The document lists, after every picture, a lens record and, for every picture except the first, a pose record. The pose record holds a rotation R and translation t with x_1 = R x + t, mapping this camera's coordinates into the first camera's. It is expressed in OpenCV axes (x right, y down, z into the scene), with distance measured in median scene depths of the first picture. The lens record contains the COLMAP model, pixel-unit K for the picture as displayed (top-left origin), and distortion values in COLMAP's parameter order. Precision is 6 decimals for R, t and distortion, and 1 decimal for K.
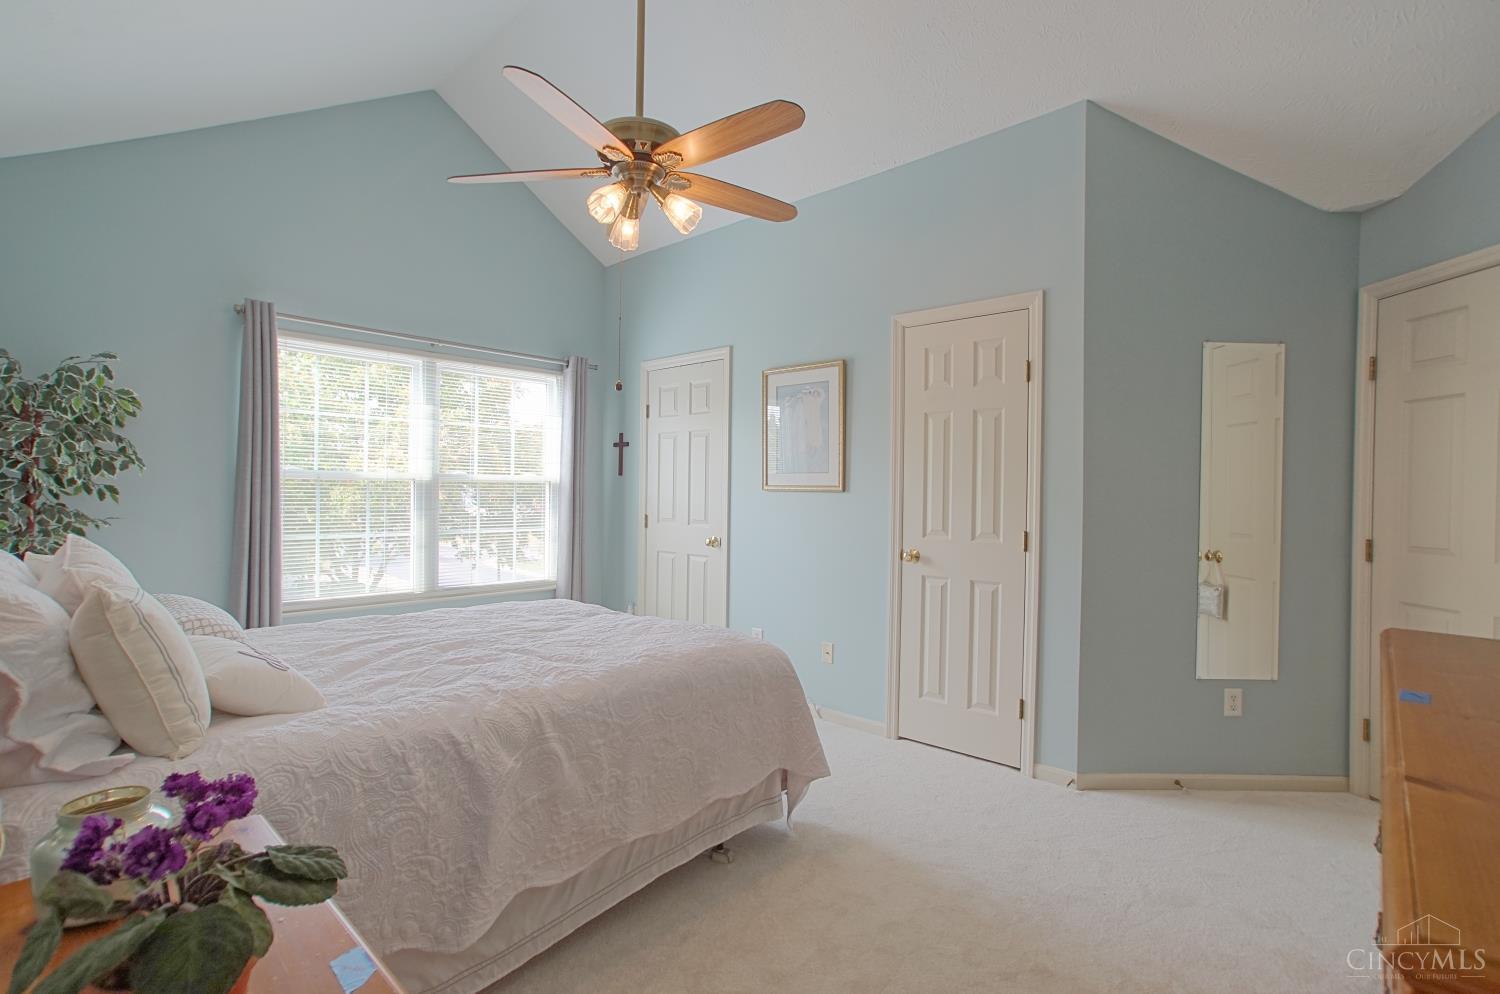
lens RADIAL K [[726.4, 0, 747.1], [0, 726.4, 505.0], [0, 0, 1]] dist [-0.039322, 0.007472]
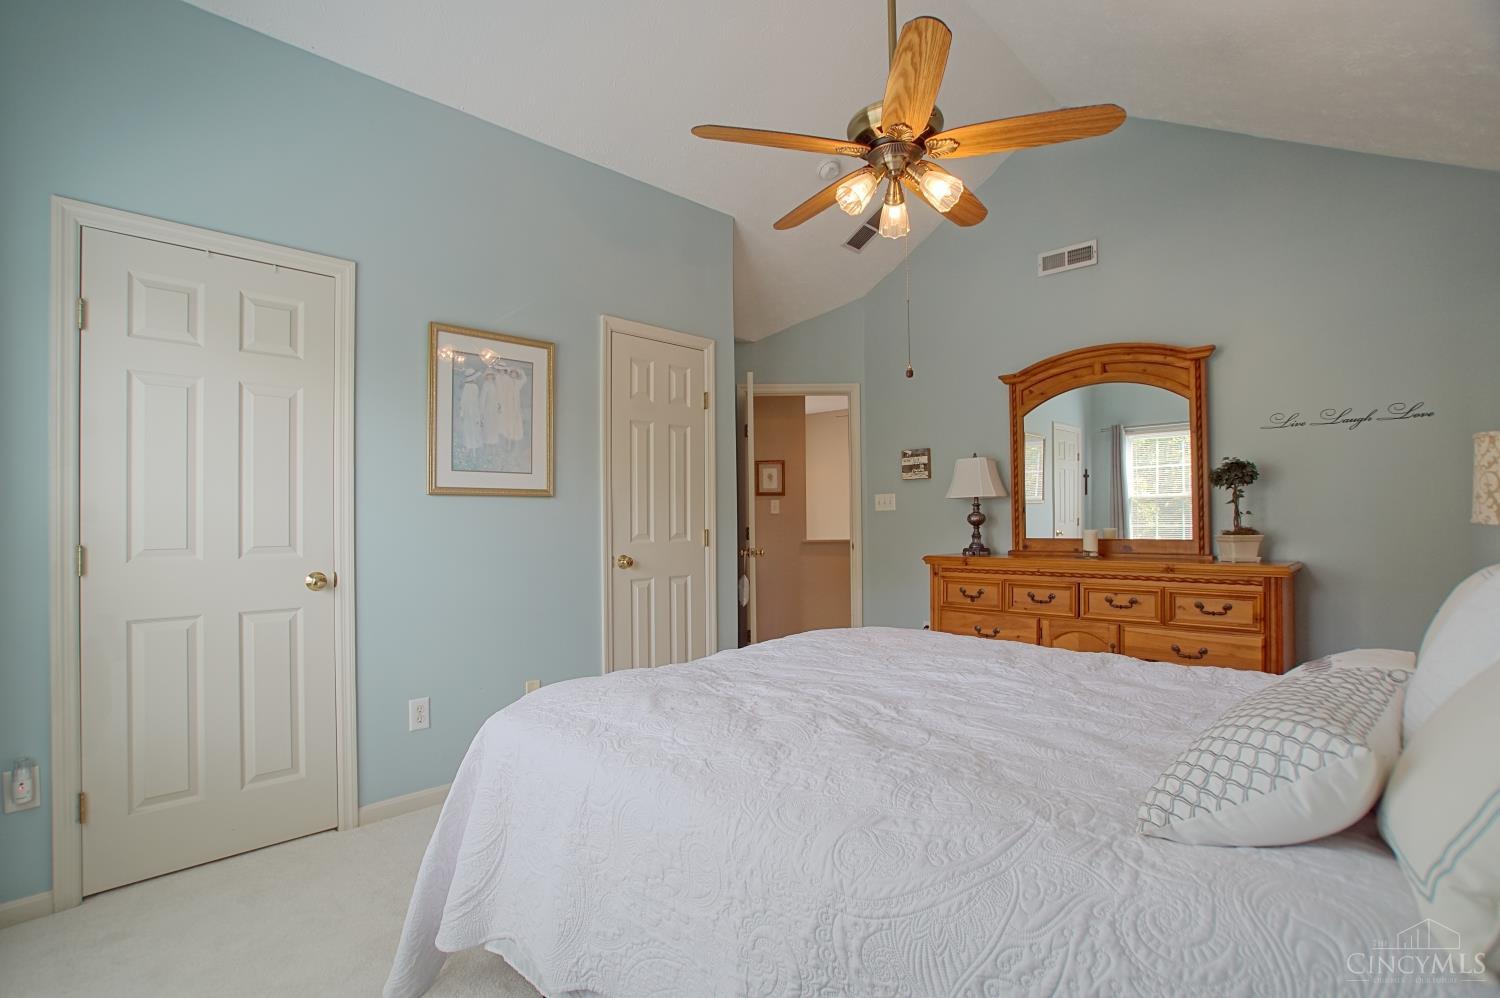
lens RADIAL K [[726.4, 0, 754.8], [0, 726.4, 508.7], [0, 0, 1]] dist [-0.039322, 0.007472]
pose [[0.034271, 0.007153, 0.999387, -0.703777], [0.036307, 0.999305, -0.008398, 0.011666], [-0.998753, 0.036572, 0.033988, 0.723087]]
